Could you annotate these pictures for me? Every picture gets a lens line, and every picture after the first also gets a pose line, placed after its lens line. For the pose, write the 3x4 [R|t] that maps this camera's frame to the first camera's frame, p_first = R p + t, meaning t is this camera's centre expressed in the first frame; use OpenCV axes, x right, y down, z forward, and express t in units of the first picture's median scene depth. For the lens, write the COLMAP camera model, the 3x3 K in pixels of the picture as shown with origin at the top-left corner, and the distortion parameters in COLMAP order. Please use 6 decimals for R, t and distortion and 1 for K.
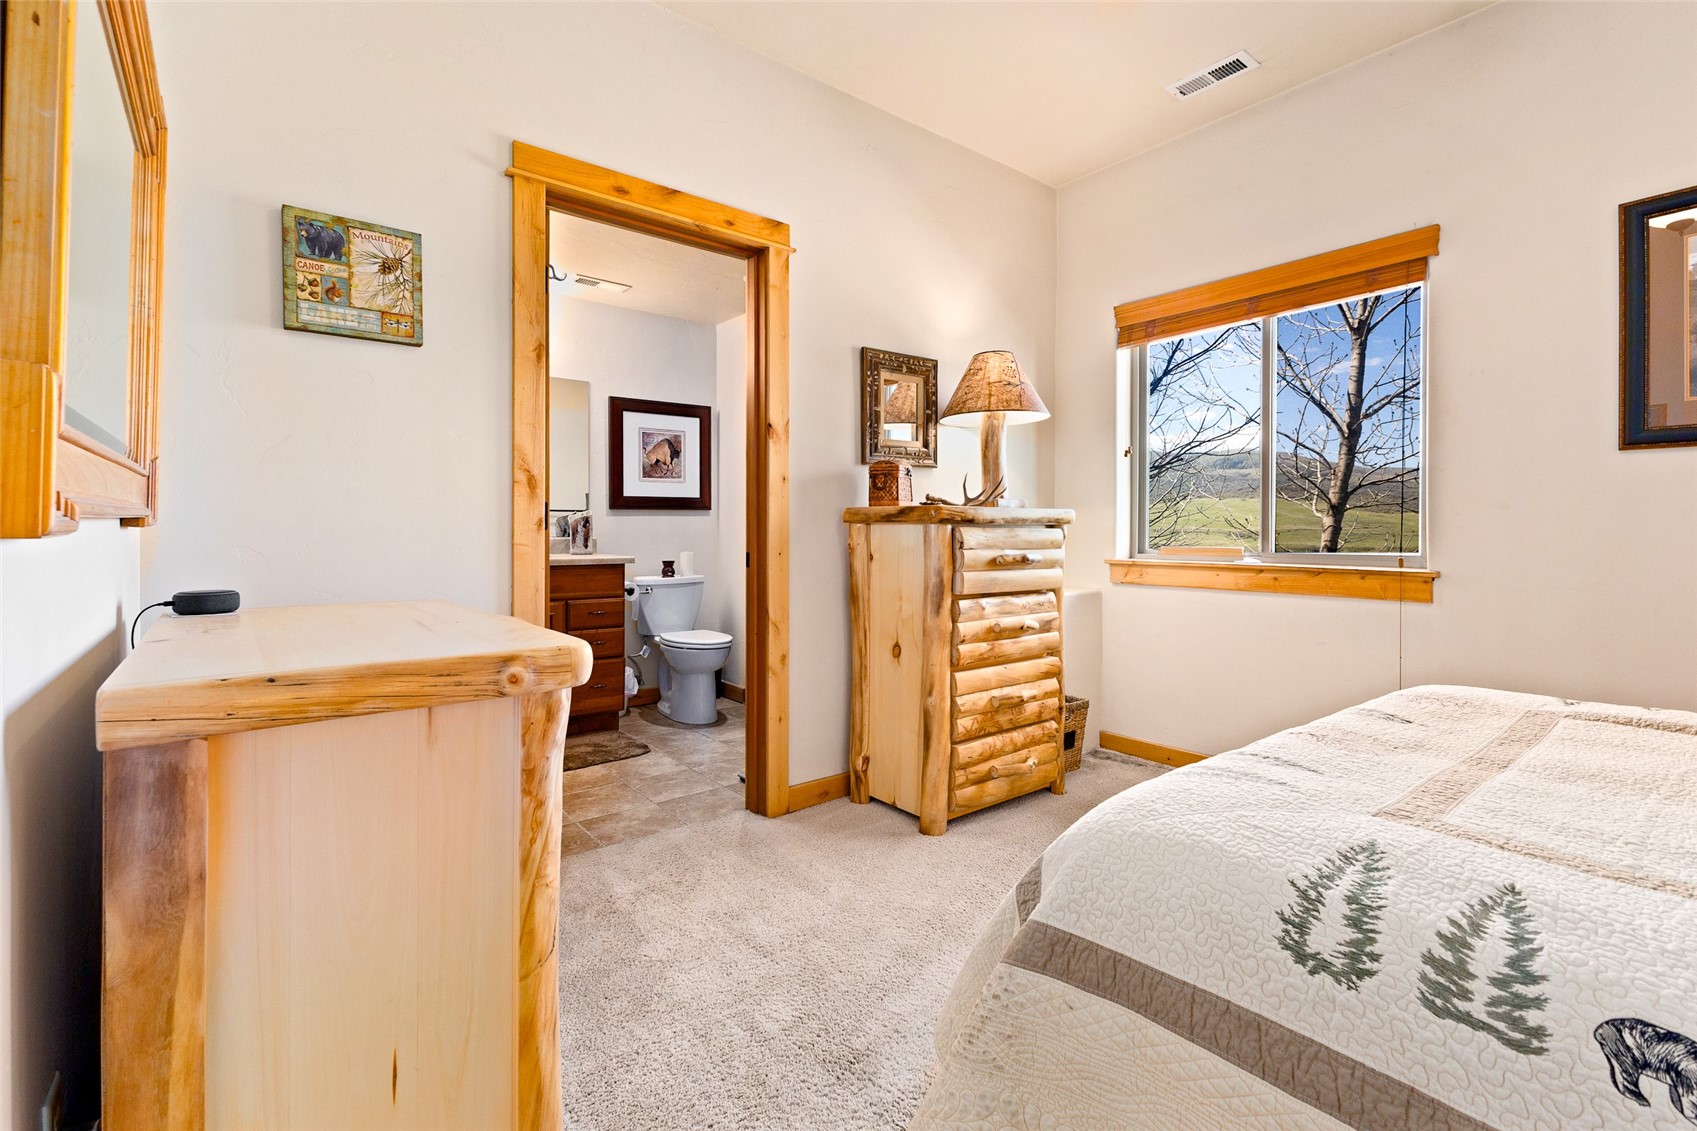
lens RADIAL K [[757.8, 0, 840.4], [0, 757.8, 536.4], [0, 0, 1]] dist [0.006851, -0.003462]
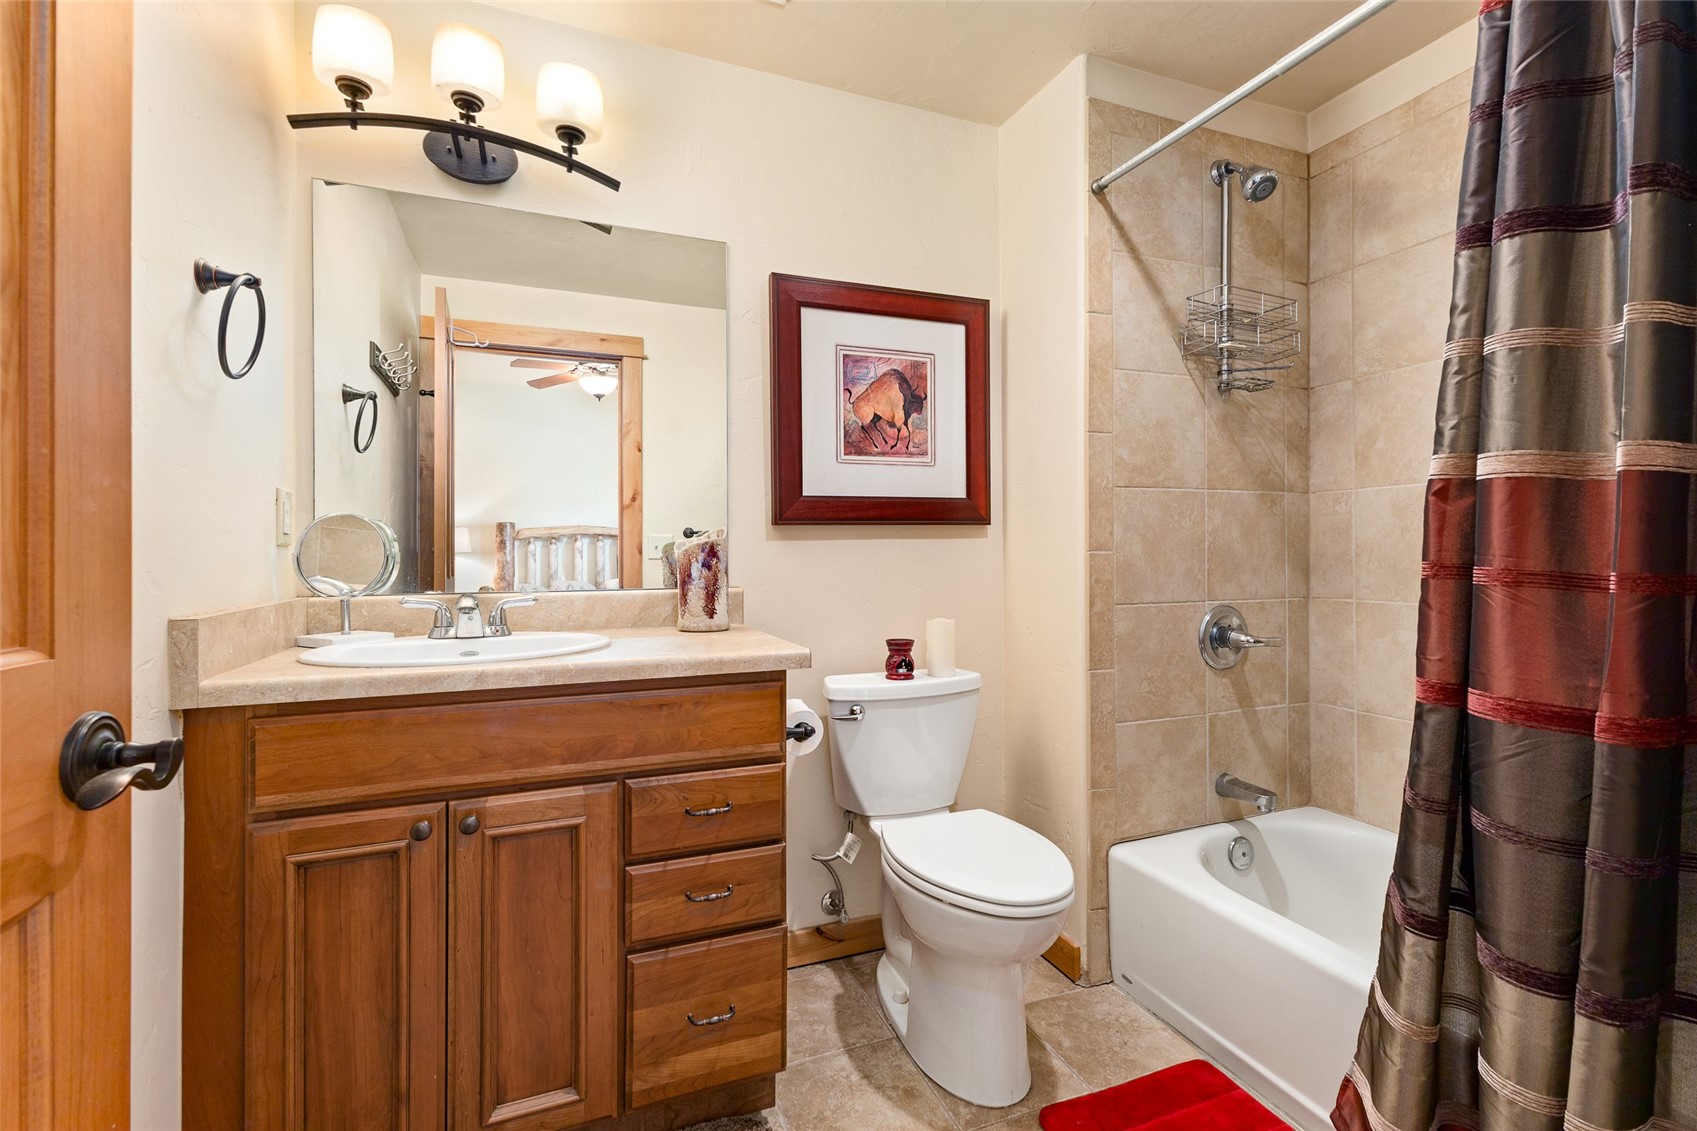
lens RADIAL K [[757.8, 0, 845.9], [0, 757.8, 561.8], [0, 0, 1]] dist [0.006851, -0.003462]
pose [[0.957510, -0.001657, -0.288397, -0.129933], [0.003238, 0.999982, 0.005003, -0.015779], [0.288383, -0.005725, 0.957498, 0.569507]]
